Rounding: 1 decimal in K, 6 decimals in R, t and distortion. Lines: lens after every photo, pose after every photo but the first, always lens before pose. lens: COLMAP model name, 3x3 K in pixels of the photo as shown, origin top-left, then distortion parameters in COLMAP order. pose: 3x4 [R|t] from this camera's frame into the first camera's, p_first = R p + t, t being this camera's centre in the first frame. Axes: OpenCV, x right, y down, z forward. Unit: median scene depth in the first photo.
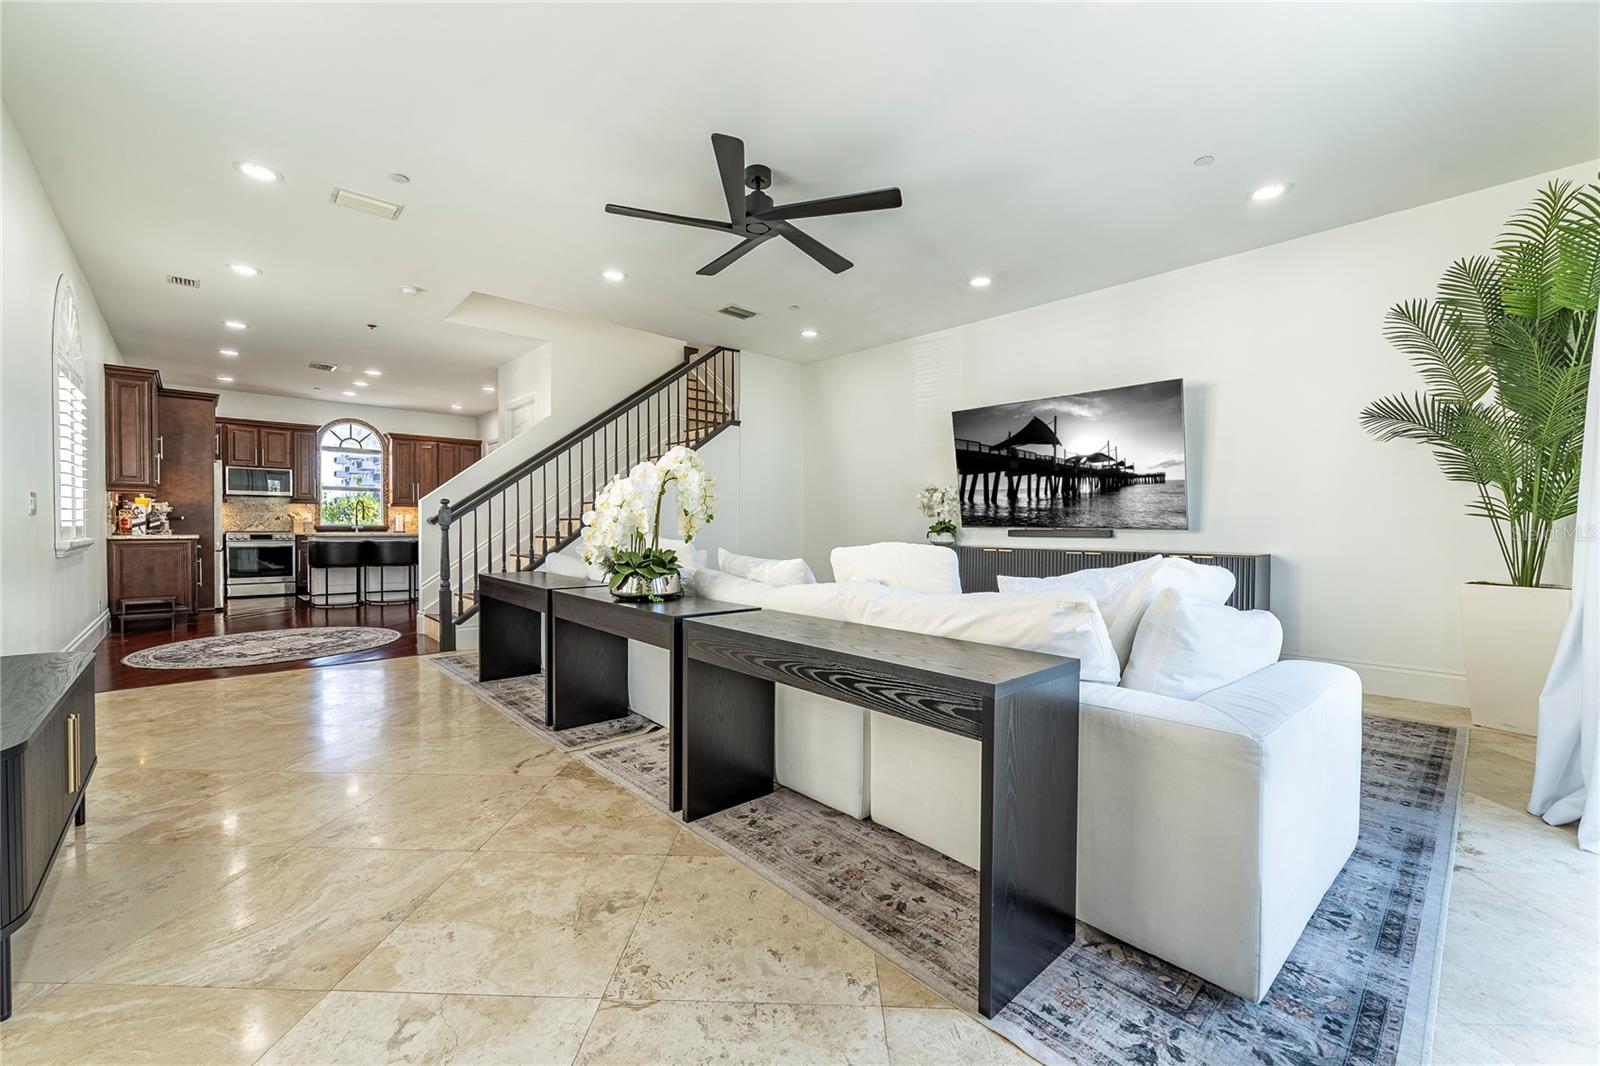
lens RADIAL K [[655.9, 0, 800.0], [0, 655.9, 533.0], [0, 0, 1]] dist [-0.003162, -0.000720]
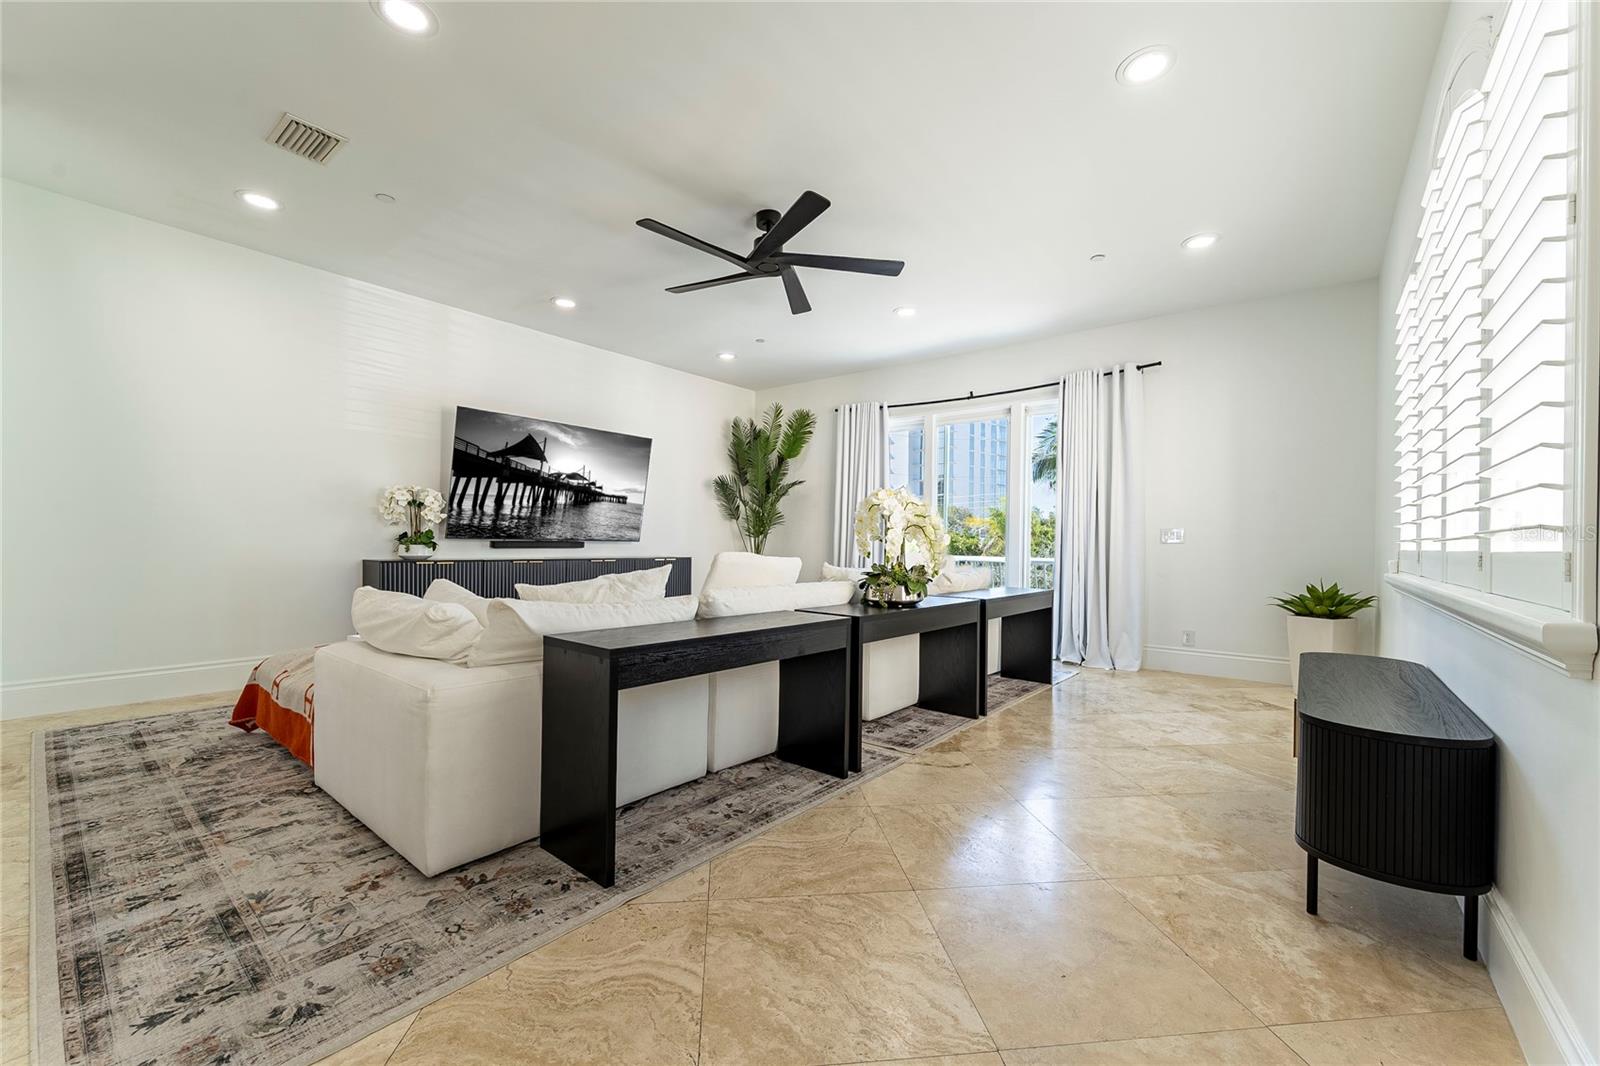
lens RADIAL K [[619.7, 0, 800.0], [0, 619.7, 533.0], [0, 0, 1]] dist [0.000648, 0.000105]
pose [[-0.137653, -0.022411, 0.990227, -0.775605], [-0.005802, 0.999745, 0.021820, -0.037910], [-0.990464, -0.002742, -0.137748, 0.761854]]
